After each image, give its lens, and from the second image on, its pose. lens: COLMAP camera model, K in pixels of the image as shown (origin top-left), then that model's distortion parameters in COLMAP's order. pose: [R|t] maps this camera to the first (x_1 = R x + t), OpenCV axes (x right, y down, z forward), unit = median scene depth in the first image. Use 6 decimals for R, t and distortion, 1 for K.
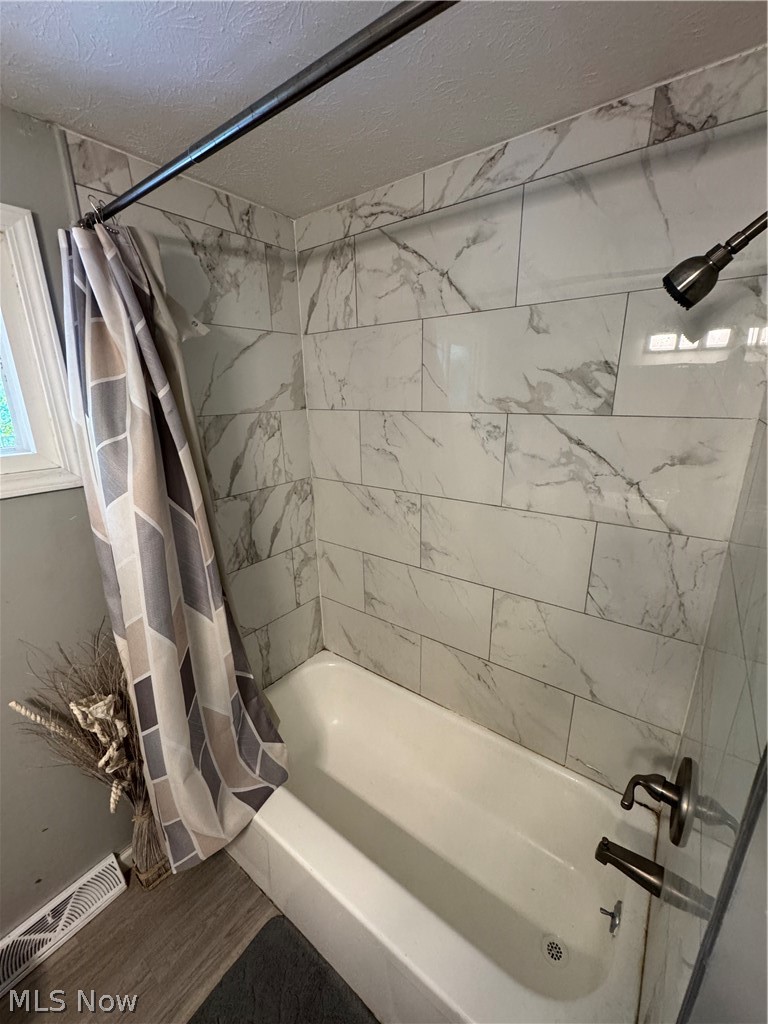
lens RADIAL K [[413.2, 0, 385.7], [0, 413.2, 515.5], [0, 0, 1]] dist [-0.002883, 0.000274]
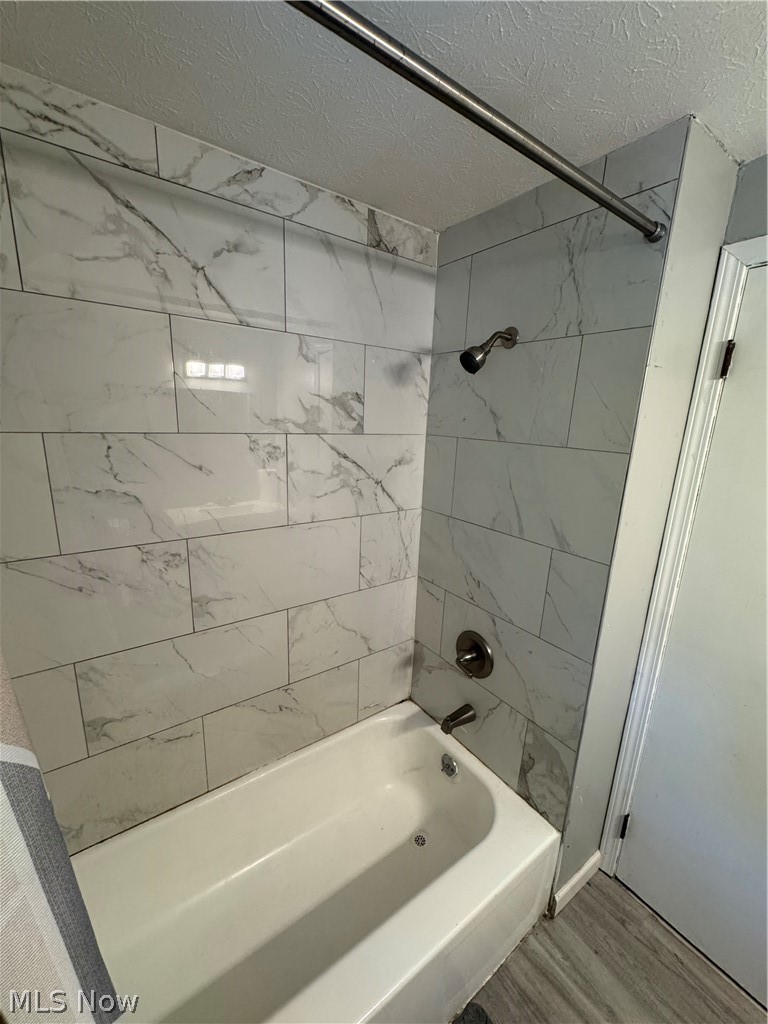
lens RADIAL K [[413.2, 0, 386.7], [0, 413.2, 516.1], [0, 0, 1]] dist [-0.002883, 0.000274]
pose [[0.290728, -0.200139, 0.935640, -0.643312], [0.238411, 0.962188, 0.131737, -0.129633], [-0.926627, 0.184767, 0.327450, 0.484435]]
